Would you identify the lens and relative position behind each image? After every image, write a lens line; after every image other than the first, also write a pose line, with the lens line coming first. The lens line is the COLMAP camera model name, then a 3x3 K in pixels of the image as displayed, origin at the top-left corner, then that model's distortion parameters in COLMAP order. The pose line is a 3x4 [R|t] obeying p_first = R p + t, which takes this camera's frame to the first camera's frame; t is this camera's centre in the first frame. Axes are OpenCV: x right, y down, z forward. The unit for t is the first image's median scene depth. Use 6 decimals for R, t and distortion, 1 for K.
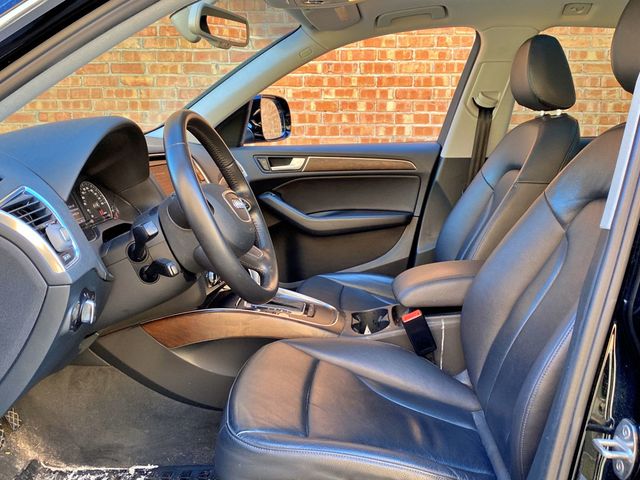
lens RADIAL K [[649.4, 0, 320.0], [0, 649.4, 240.0], [0, 0, 1]] dist [0.158680, -0.330416]
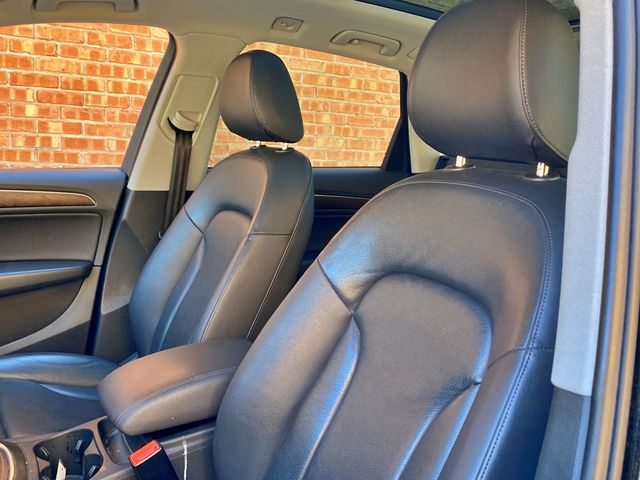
lens RADIAL K [[649.4, 0, 320.0], [0, 649.4, 240.0], [0, 0, 1]] dist [0.158680, -0.330416]
pose [[0.851380, -0.042917, 0.522790, -0.020934], [0.044574, 0.998962, 0.009417, -0.040720], [-0.522651, 0.015285, 0.852409, 0.137750]]
